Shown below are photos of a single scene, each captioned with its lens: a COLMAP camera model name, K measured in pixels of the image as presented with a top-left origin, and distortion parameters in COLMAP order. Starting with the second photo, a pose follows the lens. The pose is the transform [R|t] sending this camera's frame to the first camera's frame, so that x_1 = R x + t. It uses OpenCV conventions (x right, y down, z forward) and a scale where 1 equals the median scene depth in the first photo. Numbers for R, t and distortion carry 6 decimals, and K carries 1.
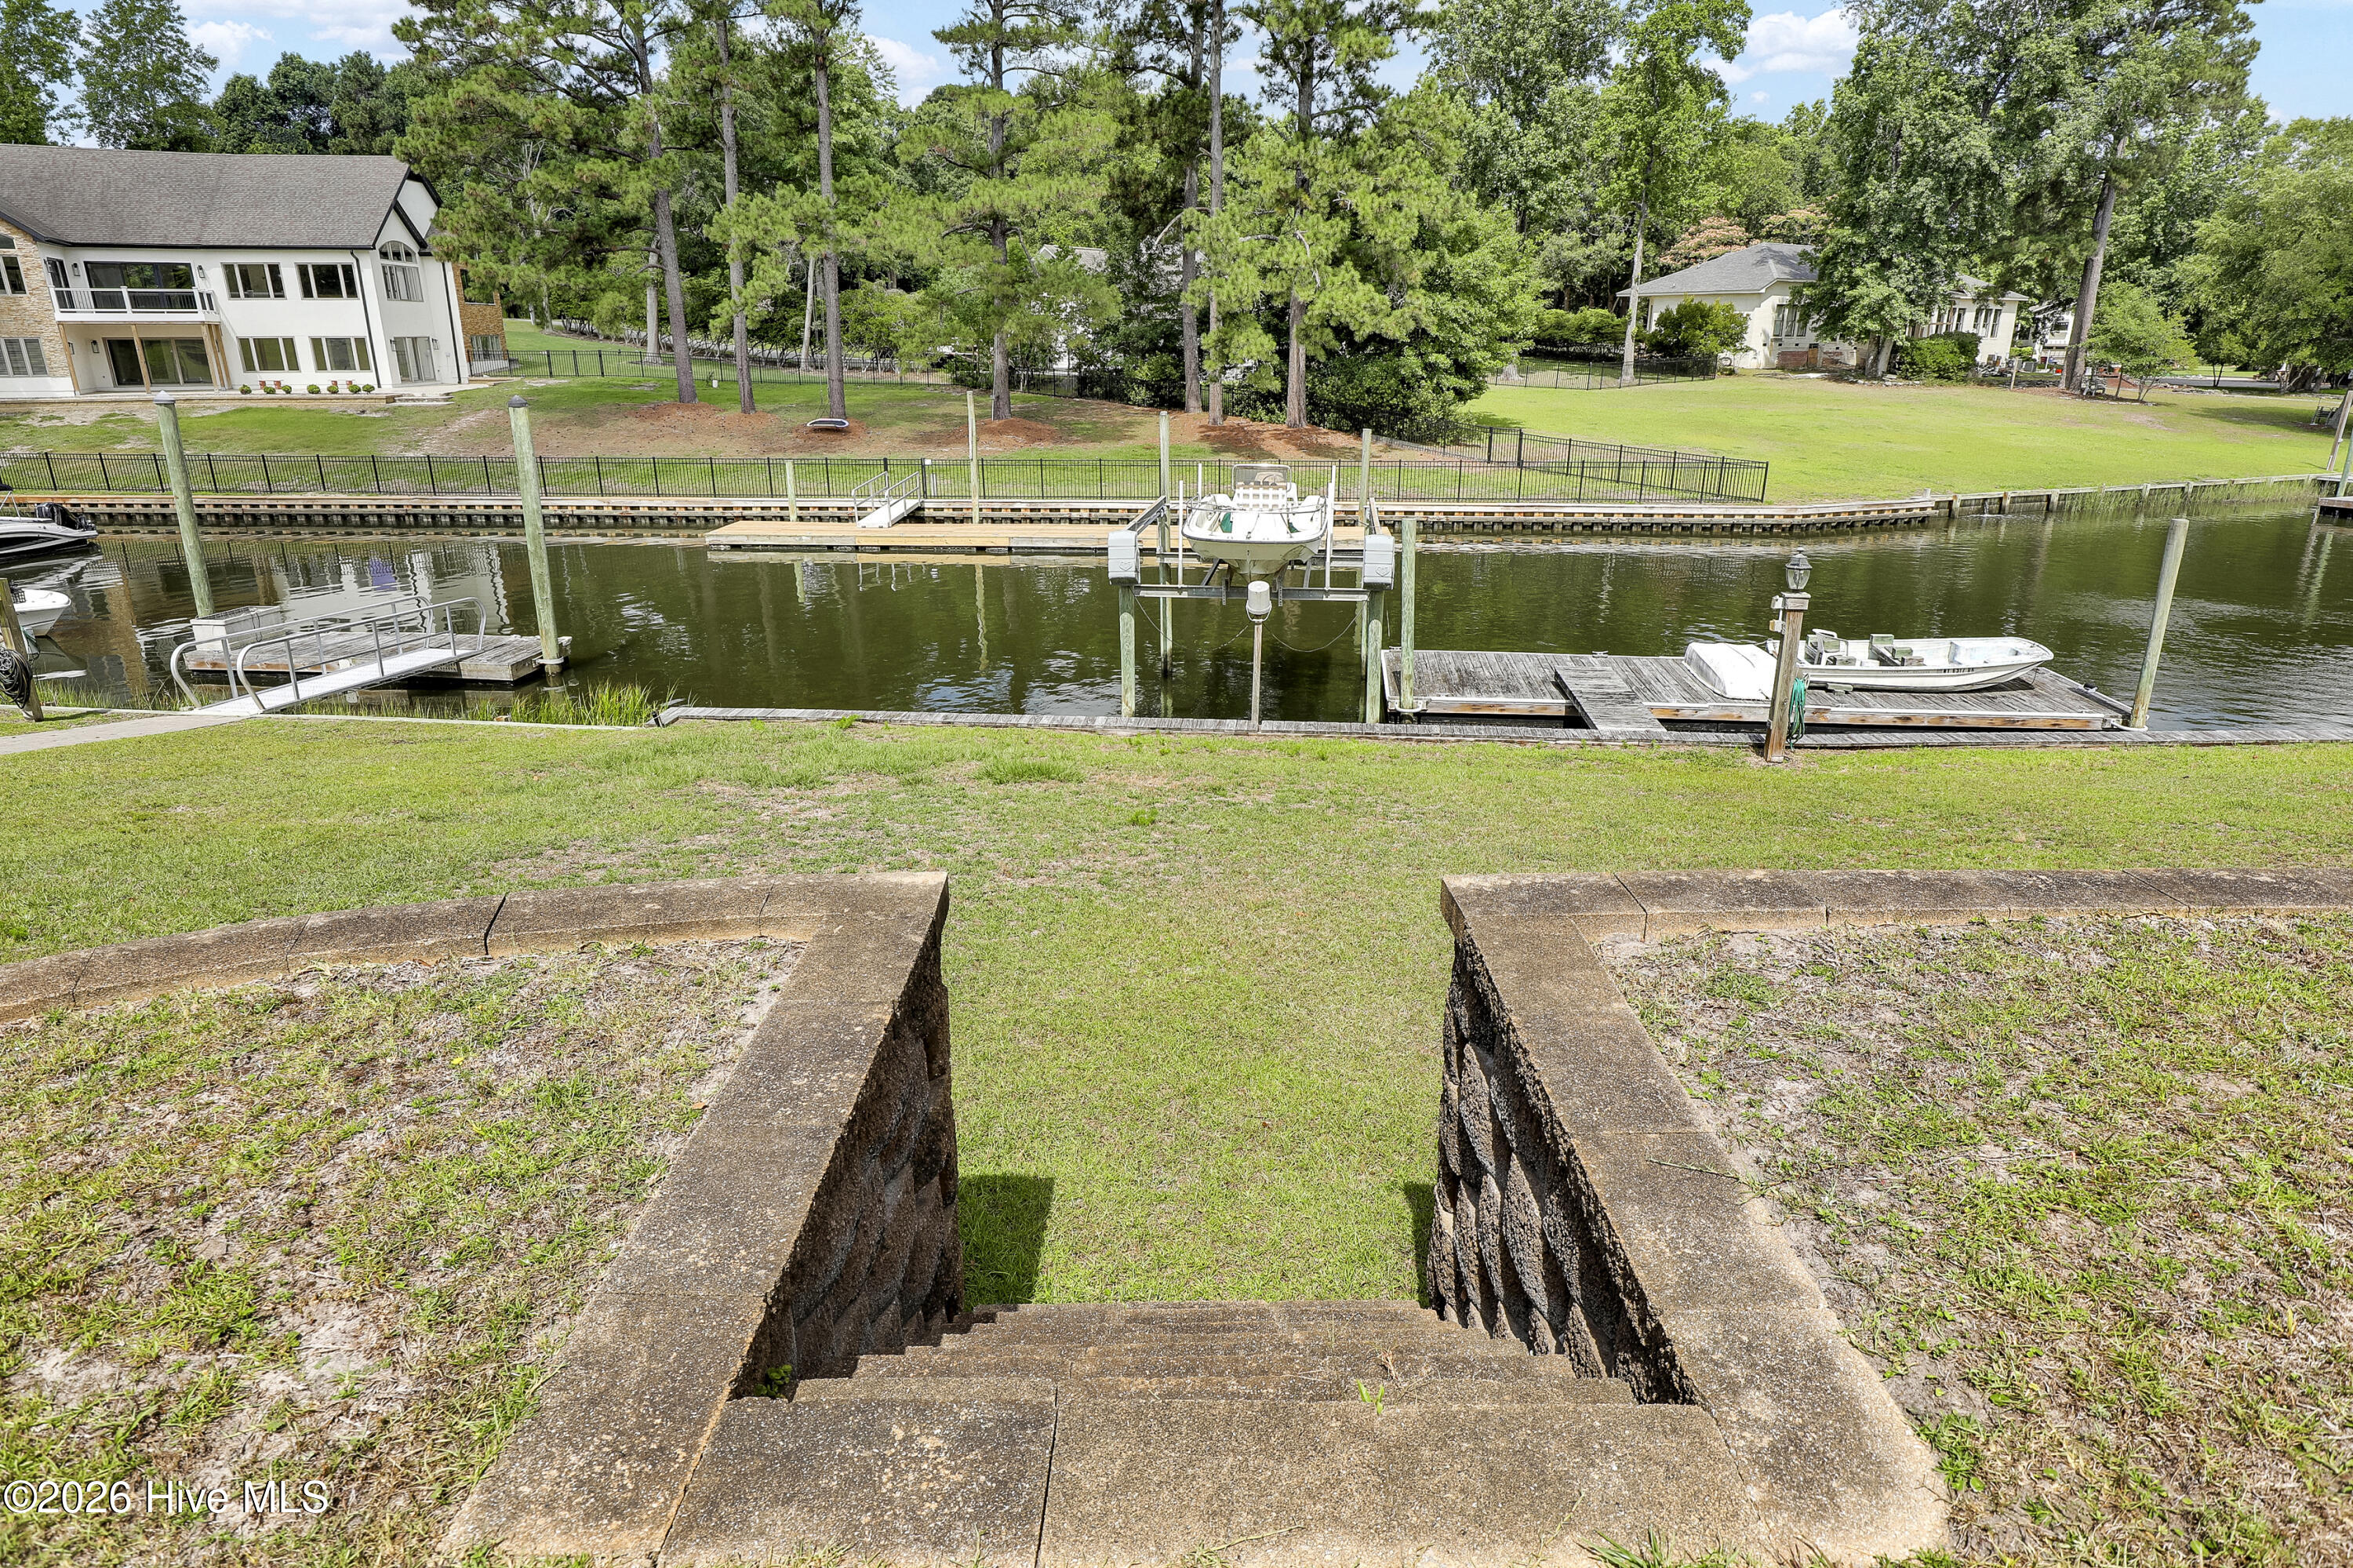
lens RADIAL K [[1348.8, 0, 1211.0], [0, 1348.8, 756.9], [0, 0, 1]] dist [-0.004744, -0.001209]
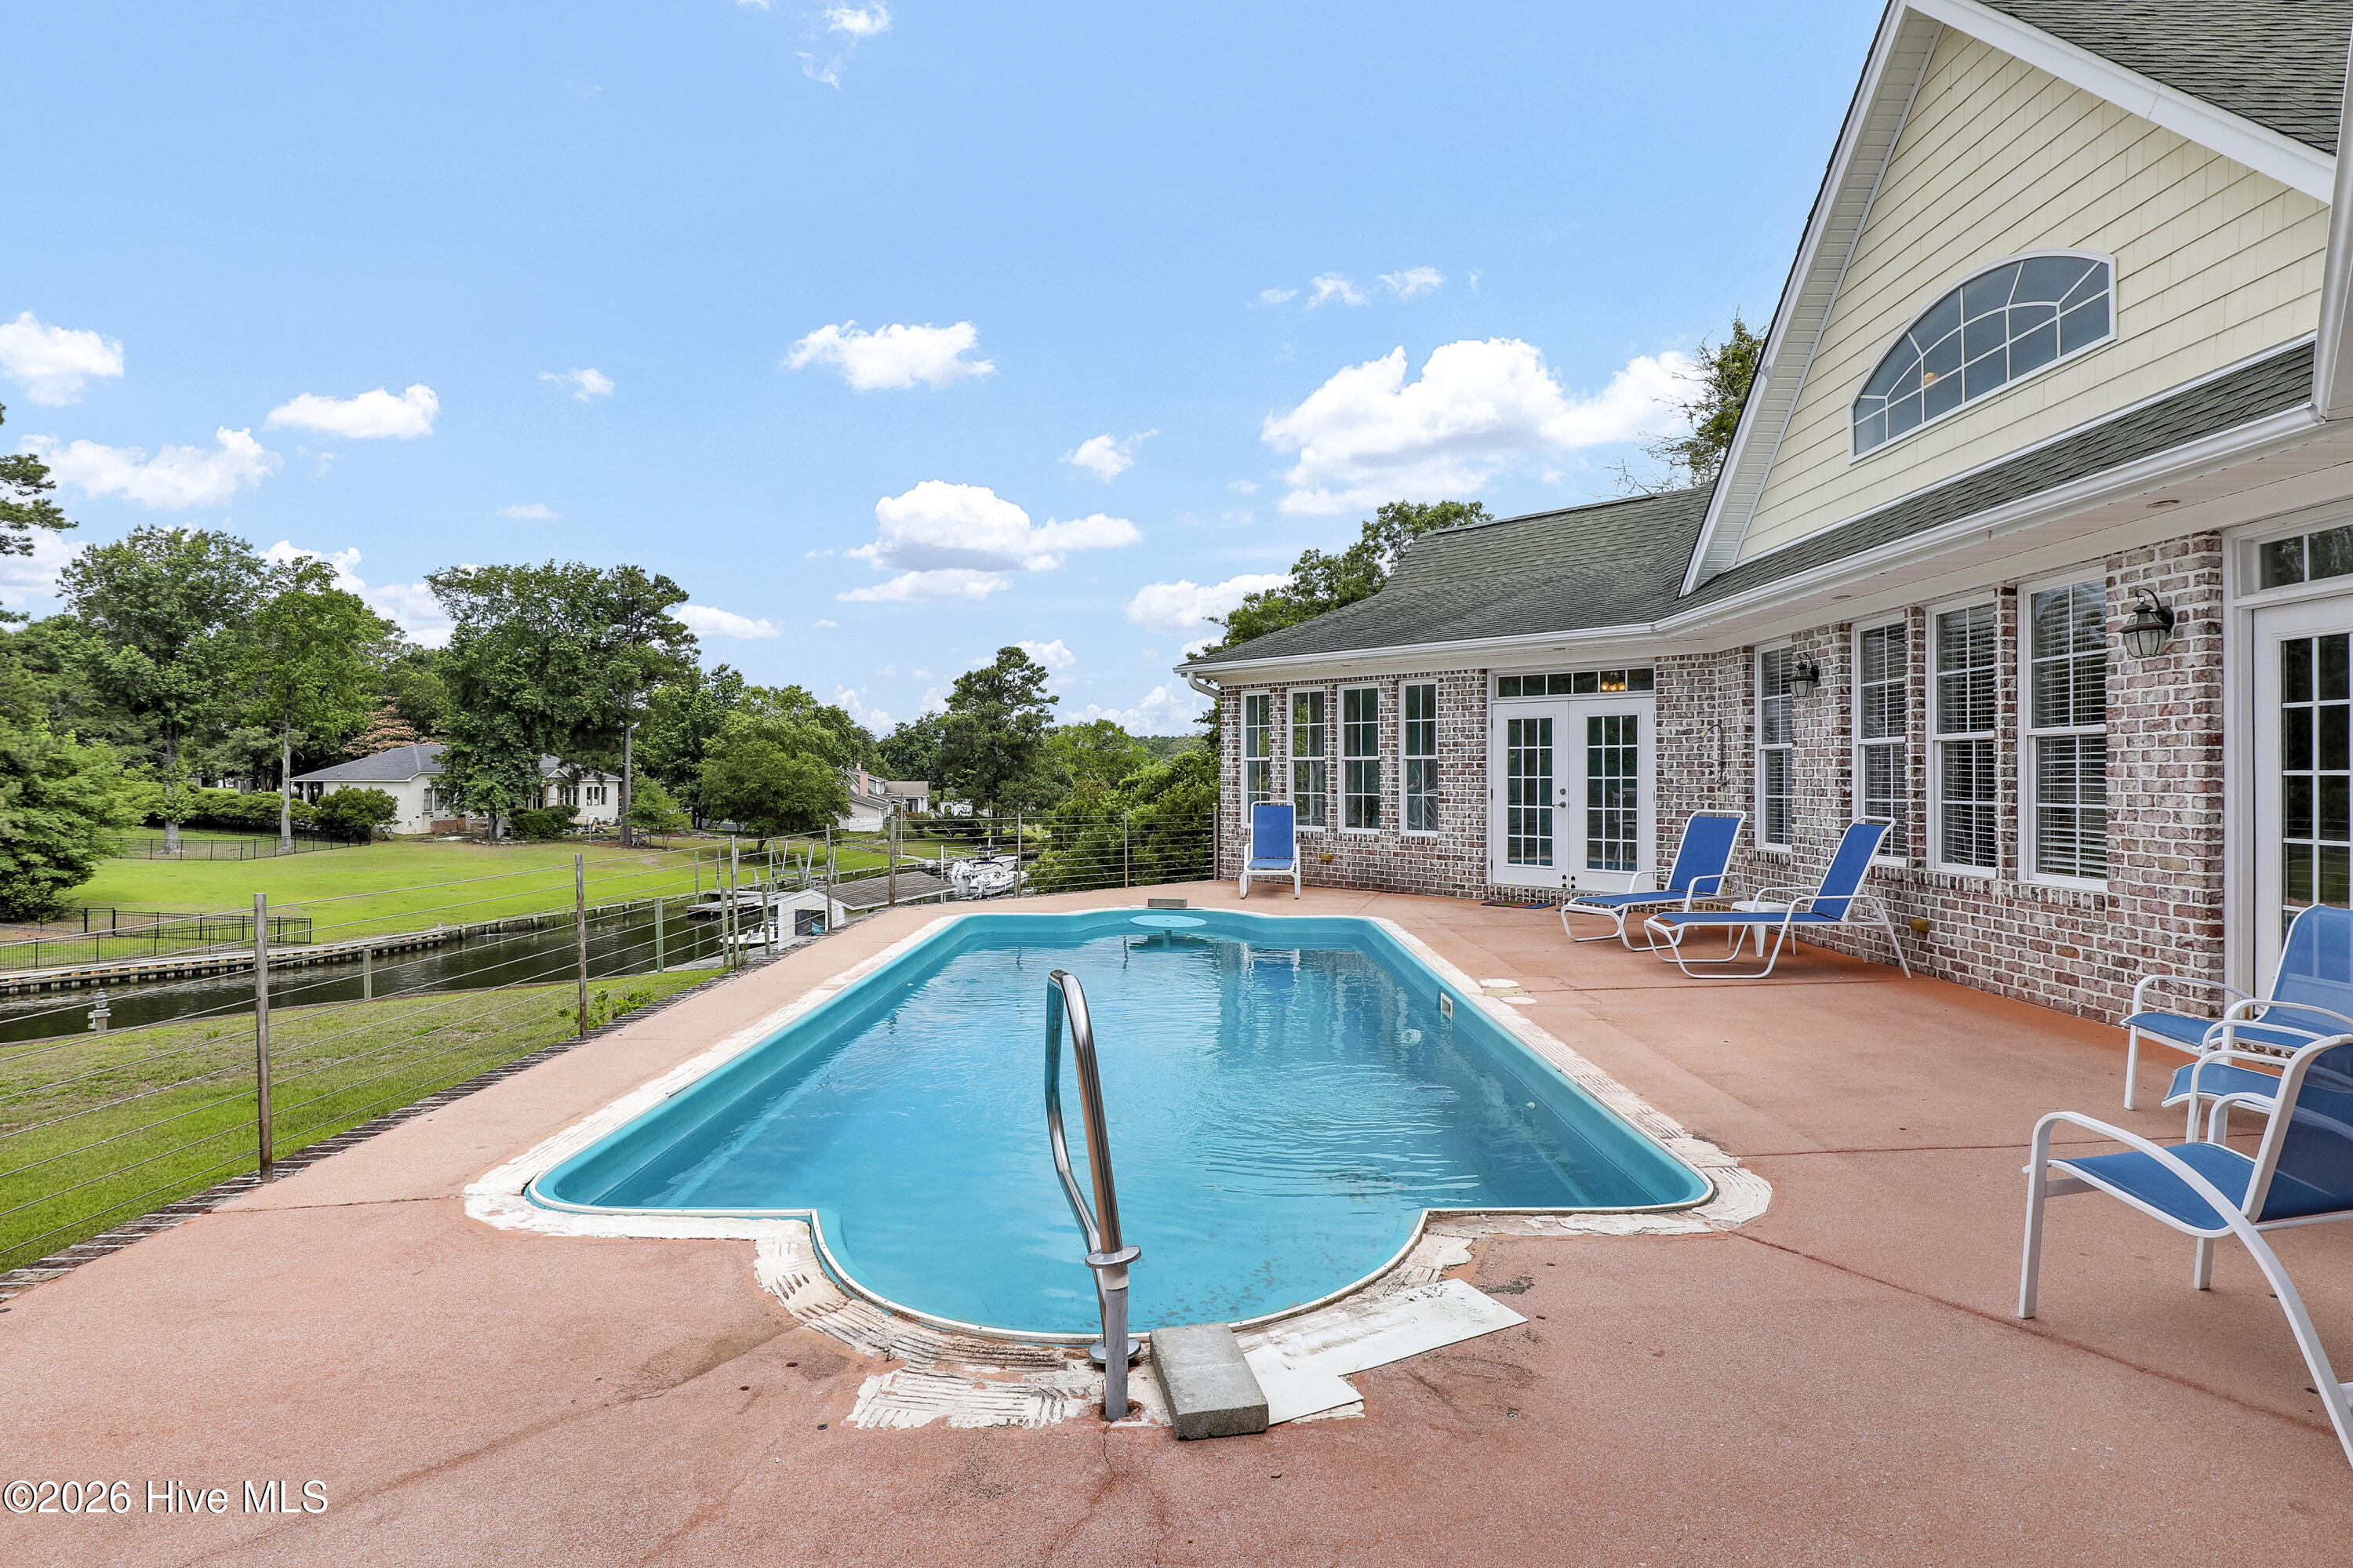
lens RADIAL K [[1143.8, 0, 1194.3], [0, 1143.8, 771.8], [0, 0, 1]] dist [-0.017525, 0.000663]
pose [[0.642643, 0.000223, 0.766165, 0.060664], [0.228881, 0.954280, -0.192259, 0.087289], [-0.731179, 0.298915, 0.613210, -0.499097]]
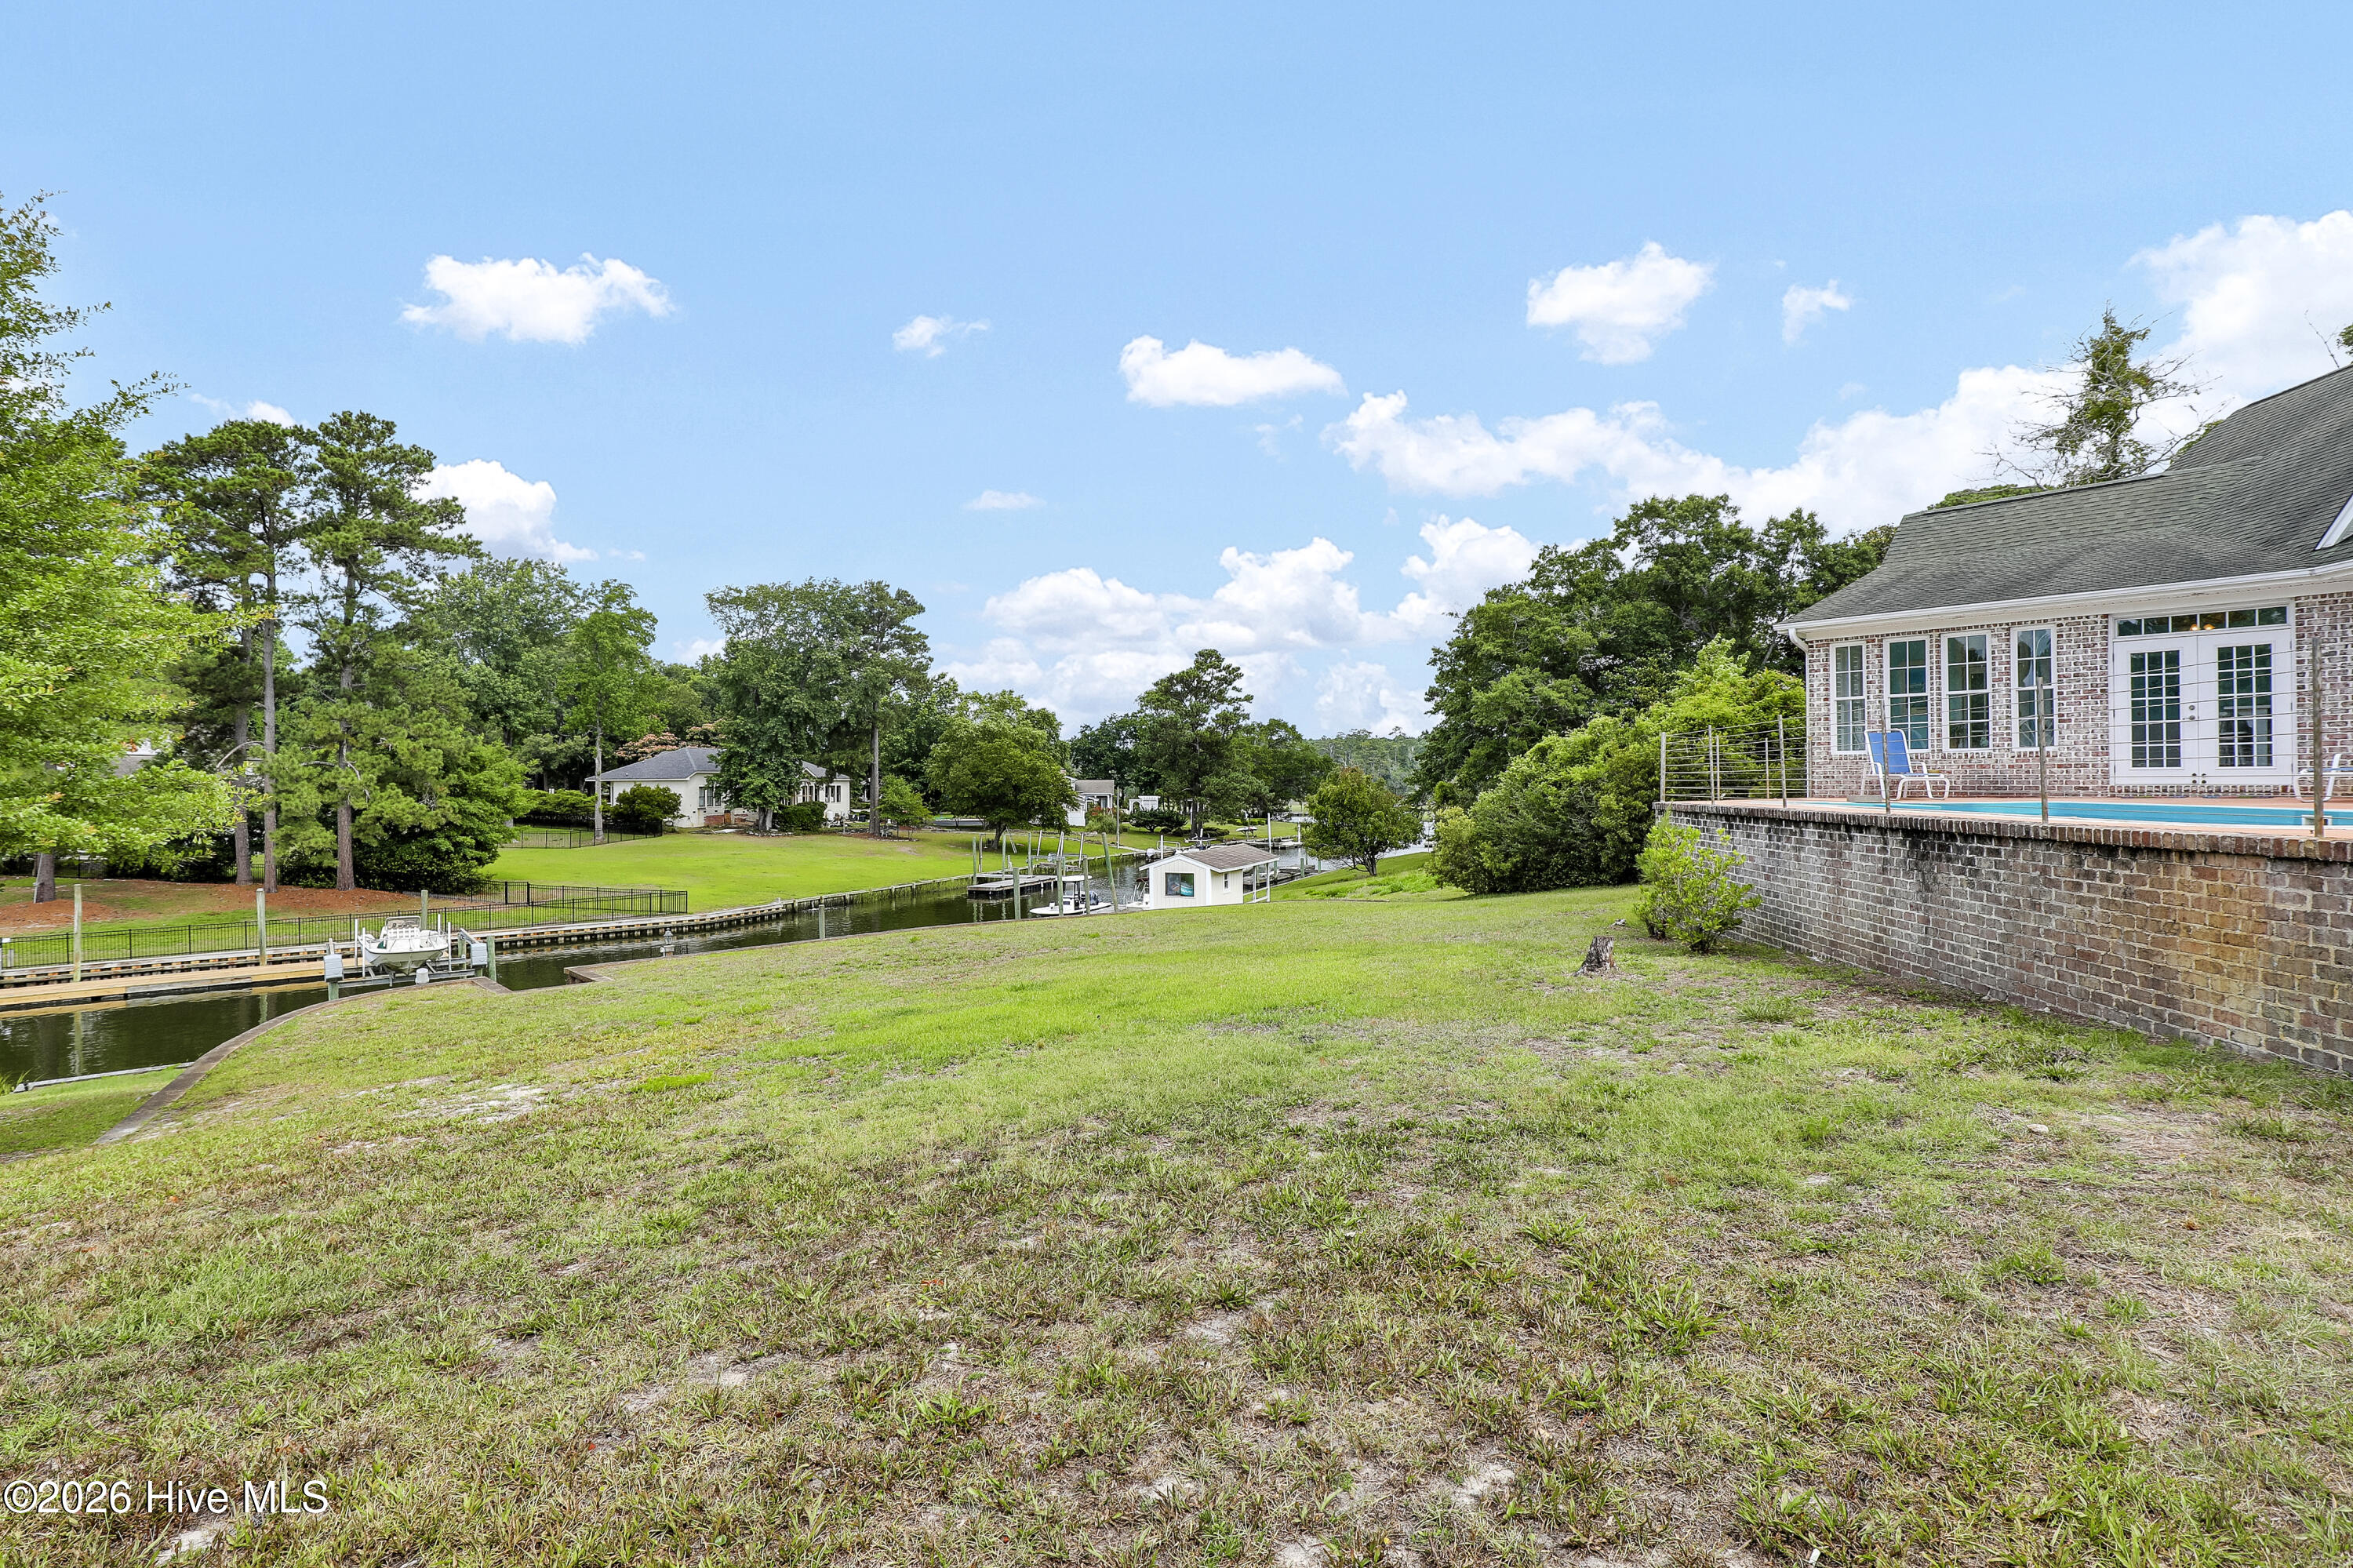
lens RADIAL K [[1127.1, 0, 1191.0], [0, 1127.1, 780.5], [0, 0, 1]] dist [-0.027151, -0.000704]
pose [[0.716039, -0.009285, 0.697998, -0.118213], [0.218784, 0.952517, -0.211768, 0.085012], [-0.662889, 0.304345, 0.684071, -0.418133]]
